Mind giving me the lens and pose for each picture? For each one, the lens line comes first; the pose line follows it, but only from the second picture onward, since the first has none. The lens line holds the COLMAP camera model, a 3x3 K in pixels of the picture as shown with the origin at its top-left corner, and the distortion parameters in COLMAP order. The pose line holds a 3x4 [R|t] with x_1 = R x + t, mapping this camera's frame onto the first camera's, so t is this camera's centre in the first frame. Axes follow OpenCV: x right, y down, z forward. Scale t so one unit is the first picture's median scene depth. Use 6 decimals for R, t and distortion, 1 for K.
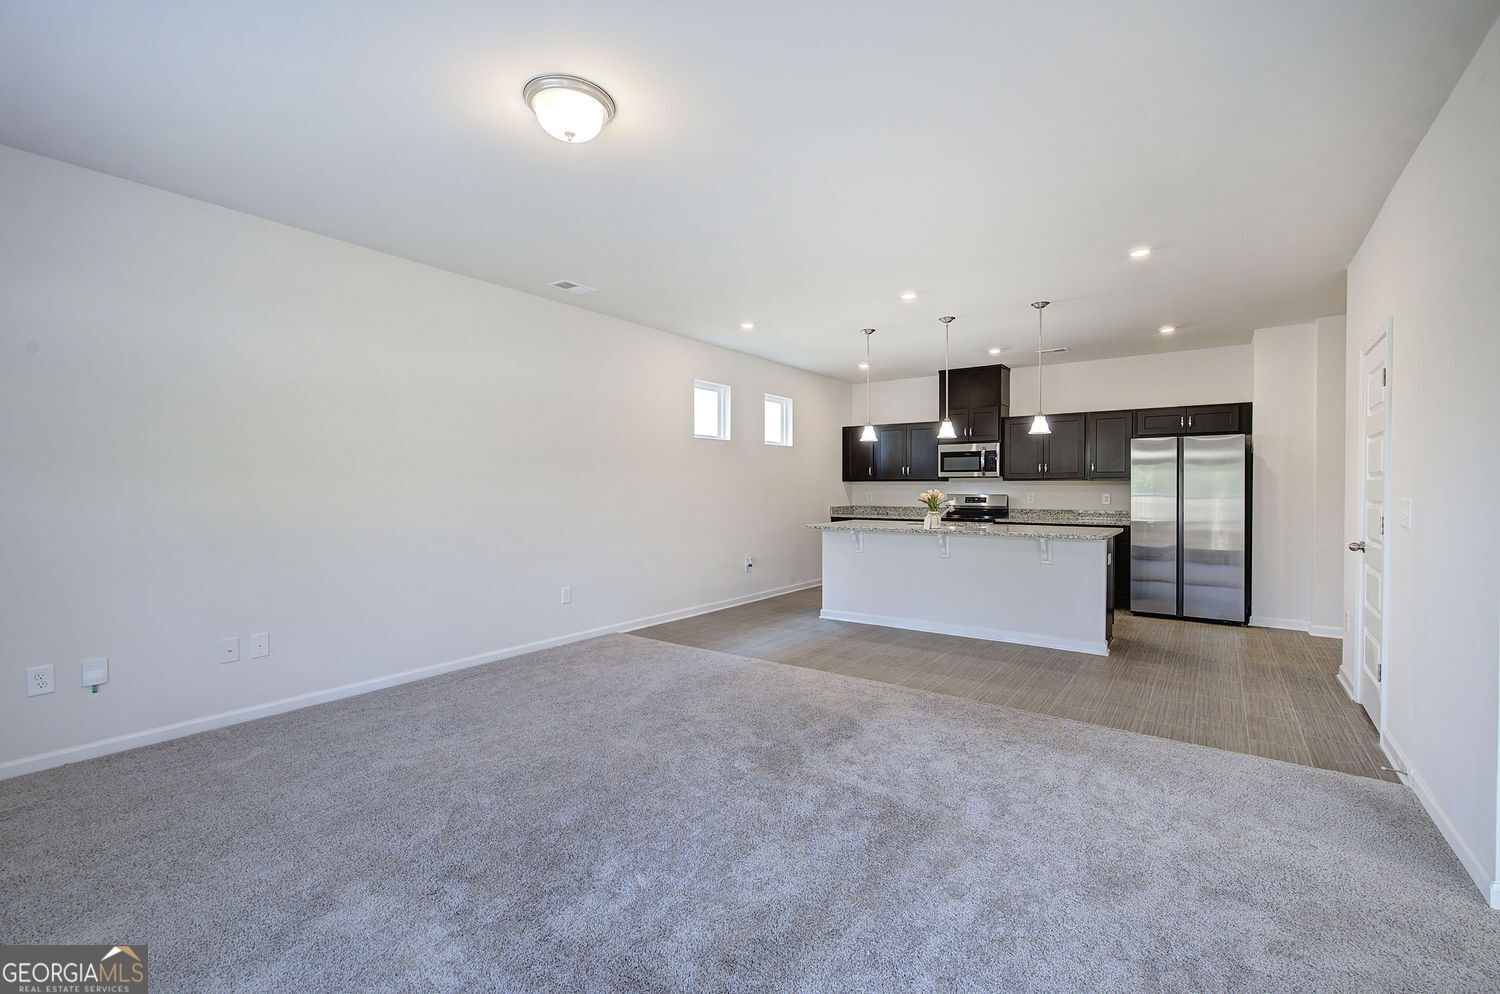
lens RADIAL K [[647.2, 0, 750.0], [0, 647.2, 497.0], [0, 0, 1]] dist [-0.002386, -0.000135]
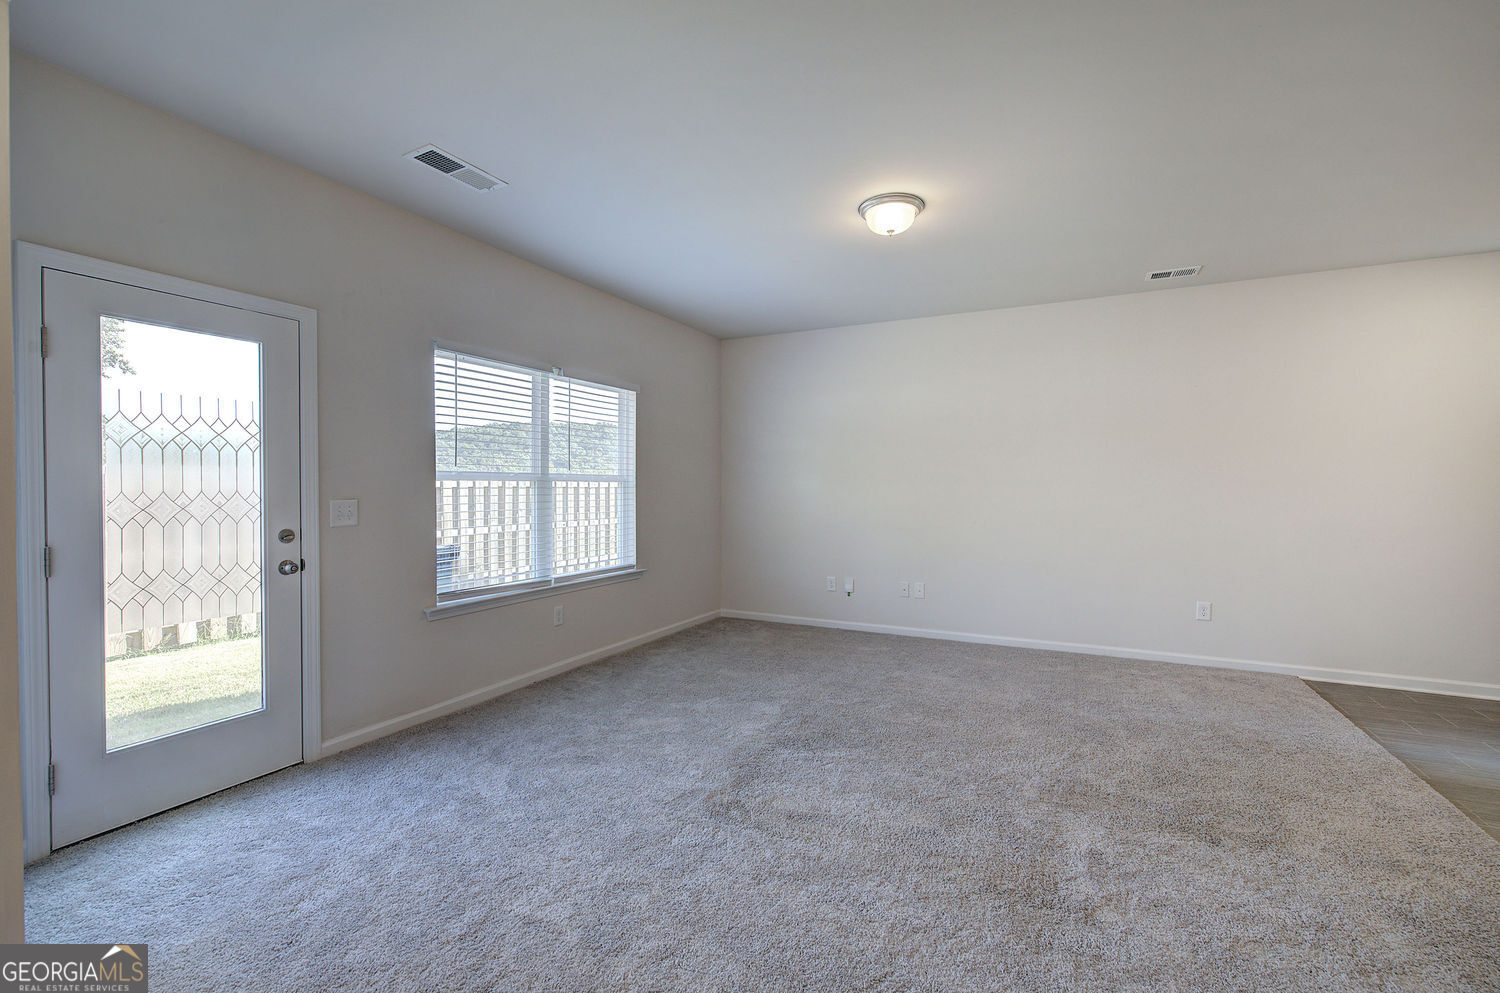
lens RADIAL K [[647.2, 0, 750.0], [0, 647.2, 496.5], [0, 0, 1]] dist [-0.002386, -0.000135]
pose [[0.148794, 0.010557, -0.988812, 0.800051], [-0.018692, 0.999794, 0.007862, -0.001864], [0.988692, 0.017313, 0.148960, 0.401772]]
